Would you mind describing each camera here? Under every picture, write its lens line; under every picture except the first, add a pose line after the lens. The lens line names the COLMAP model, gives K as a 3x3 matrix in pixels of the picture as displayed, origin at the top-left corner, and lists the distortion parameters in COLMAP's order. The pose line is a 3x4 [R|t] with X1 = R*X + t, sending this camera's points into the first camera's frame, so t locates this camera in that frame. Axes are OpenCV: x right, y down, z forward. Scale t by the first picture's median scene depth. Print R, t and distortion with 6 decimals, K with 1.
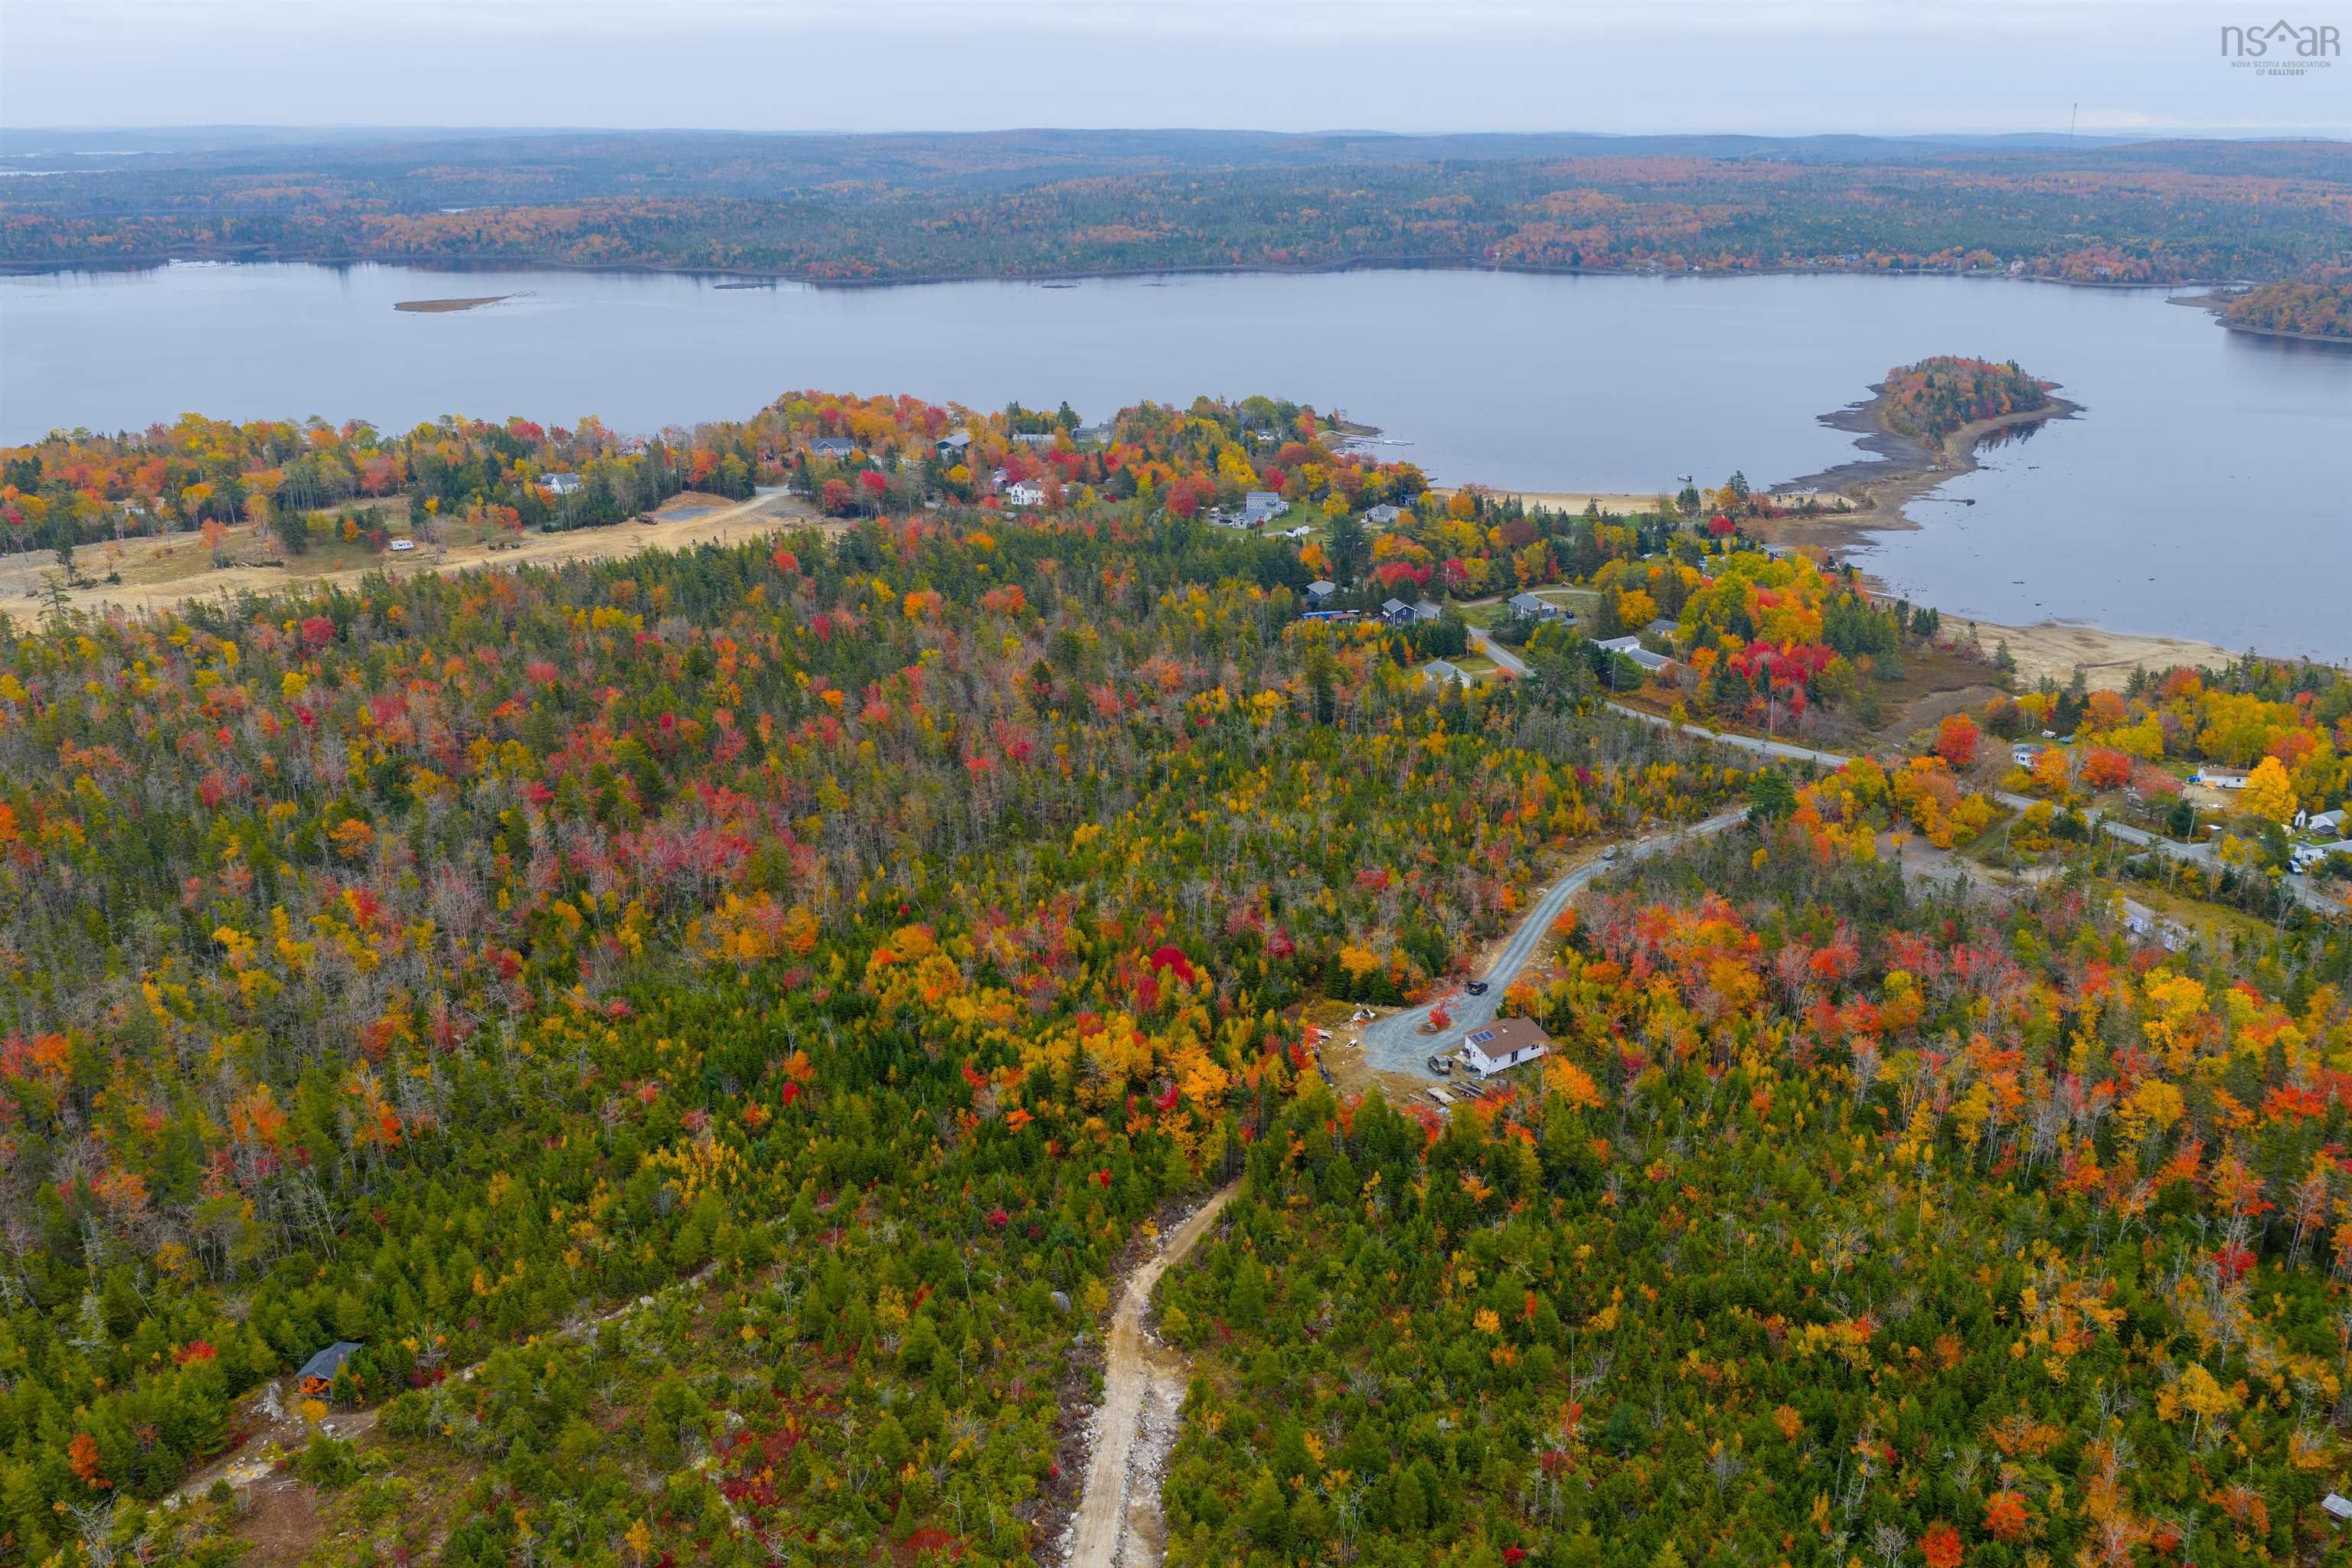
lens RADIAL K [[1940.2, 0, 1168.7], [0, 1940.2, 778.5], [0, 0, 1]] dist [0.010656, -0.019689]
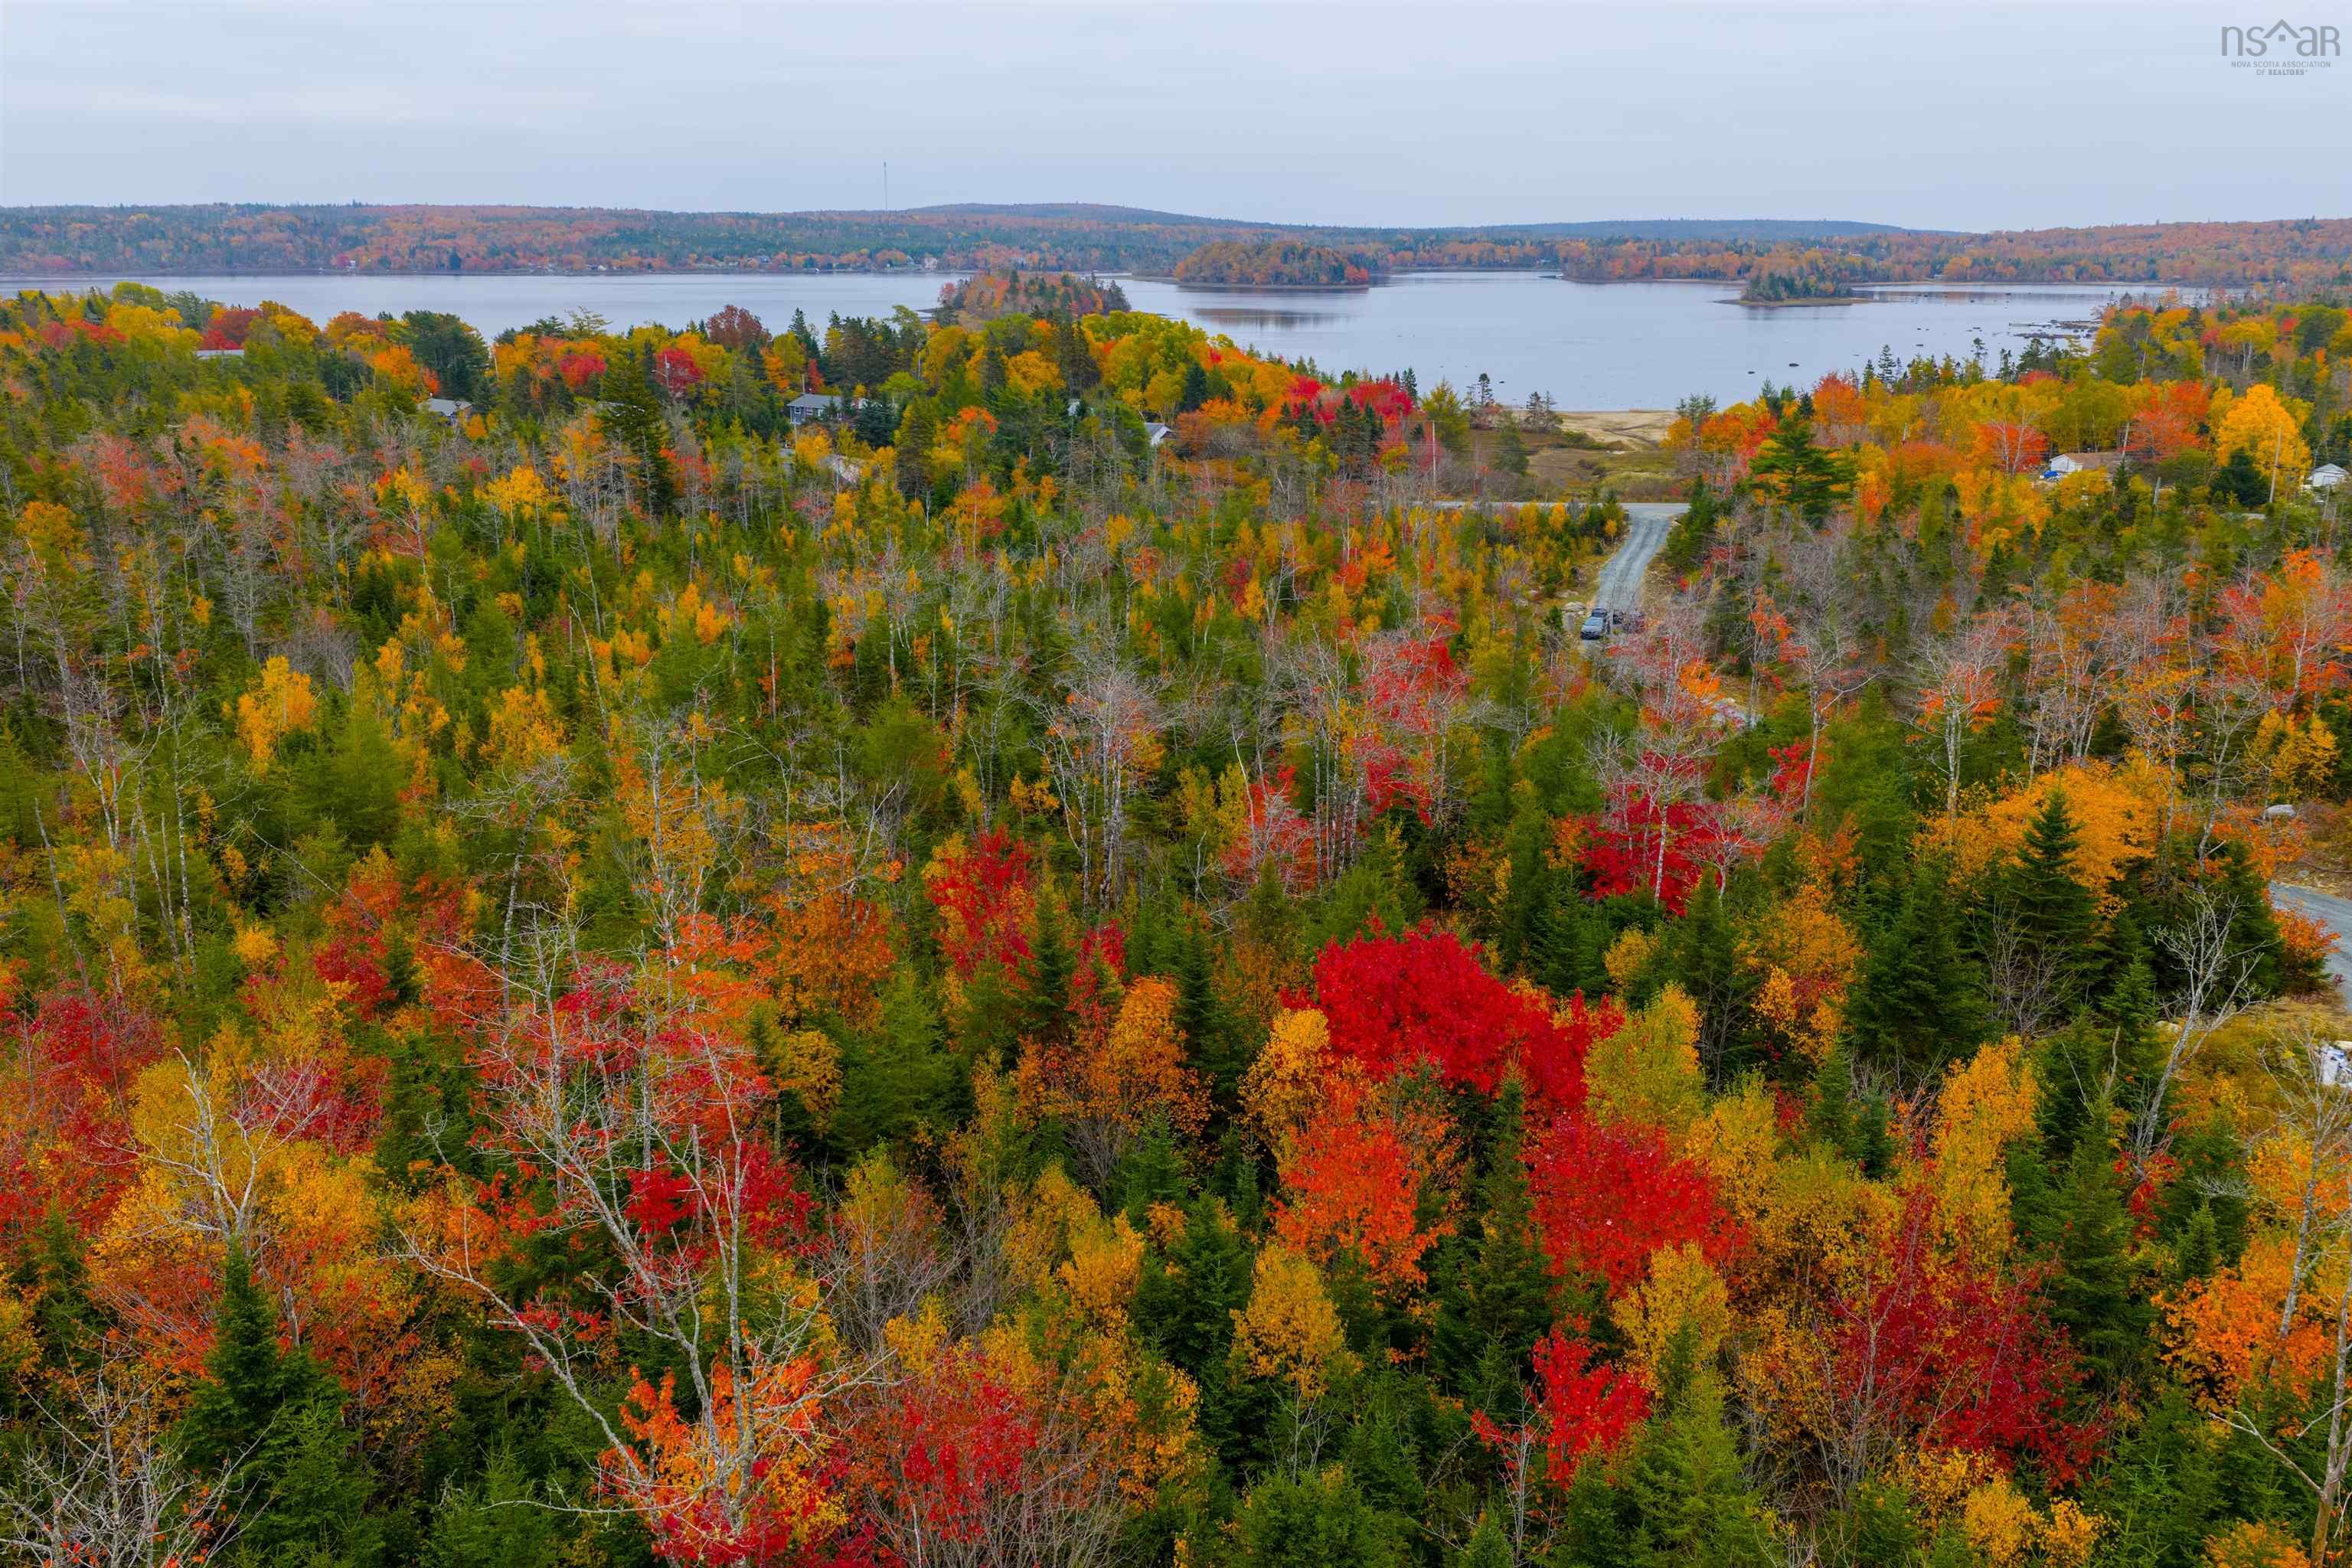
lens RADIAL K [[1940.2, 0, 1169.4], [0, 1940.2, 776.7], [0, 0, 1]] dist [0.010656, -0.019689]
pose [[0.833232, -0.143194, 0.534060, -0.048987], [0.171460, 0.985185, -0.003358, 0.034528], [-0.525667, 0.094368, 0.845440, 0.422735]]
